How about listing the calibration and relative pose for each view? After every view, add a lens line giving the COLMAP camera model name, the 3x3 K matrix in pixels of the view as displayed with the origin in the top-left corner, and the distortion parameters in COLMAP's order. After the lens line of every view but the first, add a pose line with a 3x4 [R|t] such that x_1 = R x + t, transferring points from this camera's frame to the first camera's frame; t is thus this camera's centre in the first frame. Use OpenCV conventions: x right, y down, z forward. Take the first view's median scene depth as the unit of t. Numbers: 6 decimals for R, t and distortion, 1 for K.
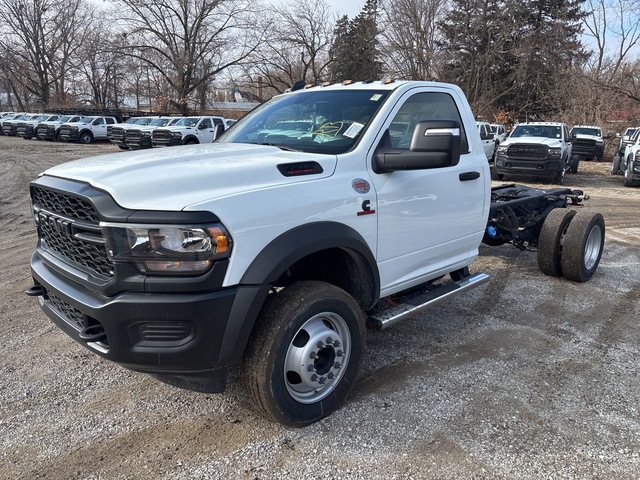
lens RADIAL K [[504.9, 0, 317.7], [0, 504.9, 245.7], [0, 0, 1]] dist [-0.001867, 0.000419]
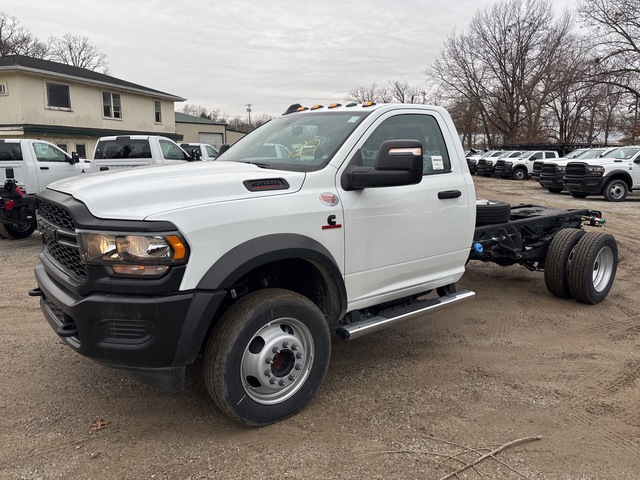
lens RADIAL K [[502.8, 0, 320.5], [0, 502.8, 241.6], [0, 0, 1]] dist [0.009336, 0.003695]
pose [[0.995336, 0.020776, -0.094209, 0.176882], [-0.025018, 0.998715, -0.044068, 0.013265], [0.093173, 0.046220, 0.994577, -0.054291]]
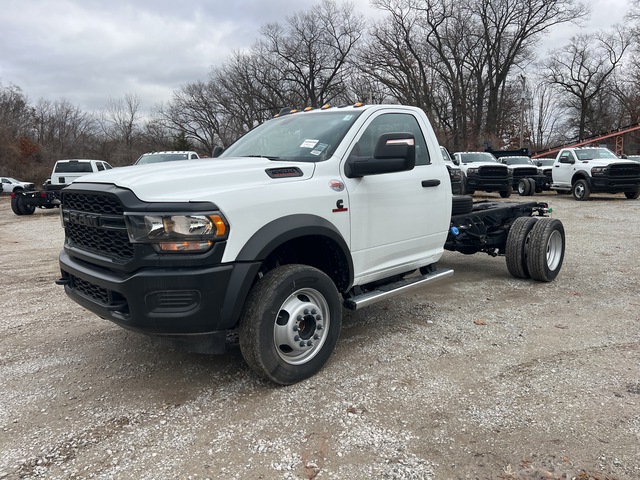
lens RADIAL K [[500.7, 0, 323.3], [0, 500.7, 239.3], [0, 0, 1]] dist [0.004033, 0.001474]
pose [[0.999740, -0.018869, 0.012808, 0.040191], [0.019786, 0.996931, -0.075749, 0.100162], [-0.011339, 0.075983, 0.997045, -0.201445]]
